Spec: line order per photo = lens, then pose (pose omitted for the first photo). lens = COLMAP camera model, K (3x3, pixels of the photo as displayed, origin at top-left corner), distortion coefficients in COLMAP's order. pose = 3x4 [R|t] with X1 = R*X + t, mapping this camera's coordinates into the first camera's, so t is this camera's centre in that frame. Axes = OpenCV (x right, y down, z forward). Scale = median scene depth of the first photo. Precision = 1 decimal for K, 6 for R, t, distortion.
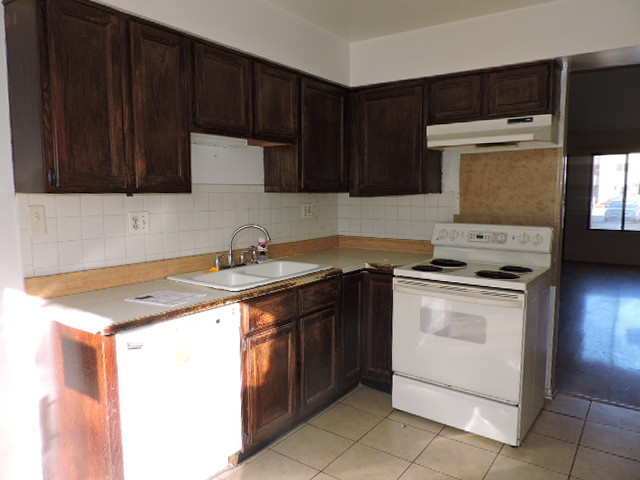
lens RADIAL K [[457.8, 0, 320.0], [0, 457.8, 240.0], [0, 0, 1]] dist [-0.020615, 0.002505]
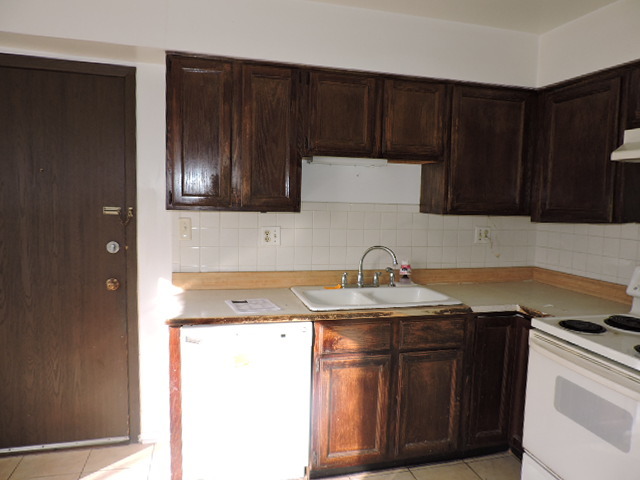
lens RADIAL K [[457.8, 0, 320.0], [0, 457.8, 240.0], [0, 0, 1]] dist [-0.020615, 0.002505]
pose [[0.773363, 0.079466, -0.628963, 0.379214], [-0.092021, 0.995677, 0.012651, -0.048932], [0.627250, 0.048094, 0.777332, 0.172584]]
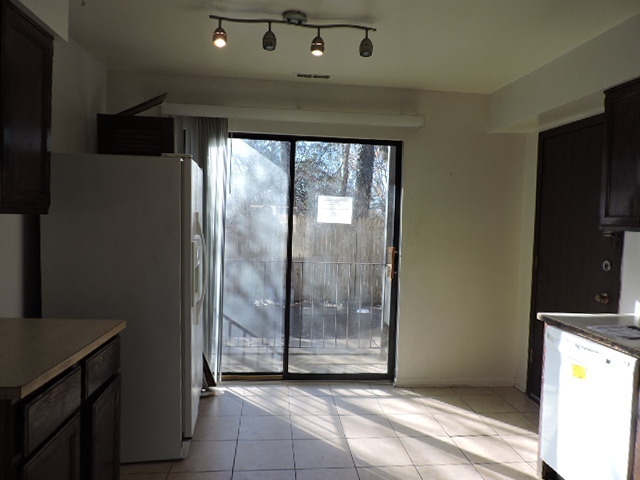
lens RADIAL K [[457.8, 0, 320.0], [0, 457.8, 240.0], [0, 0, 1]] dist [-0.020615, 0.002505]
pose [[-0.745209, 0.001803, -0.666828, 0.684861], [-0.100192, 0.988341, 0.114642, -0.099605], [0.659261, 0.152243, -0.736341, 0.984512]]
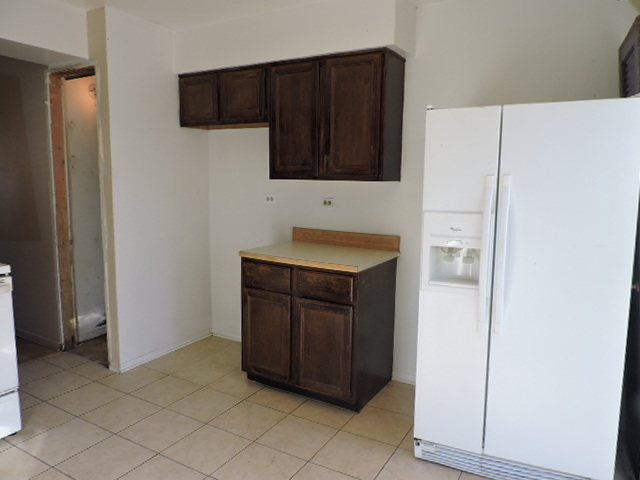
lens RADIAL K [[456.6, 0, 319.5], [0, 456.6, 231.8], [0, 0, 1]] dist [-0.001808, 0.002906]
pose [[-0.102597, -0.115218, 0.988028, -0.526195], [0.084477, 0.988672, 0.124066, -0.038227], [-0.991129, 0.096194, -0.091702, 0.371790]]
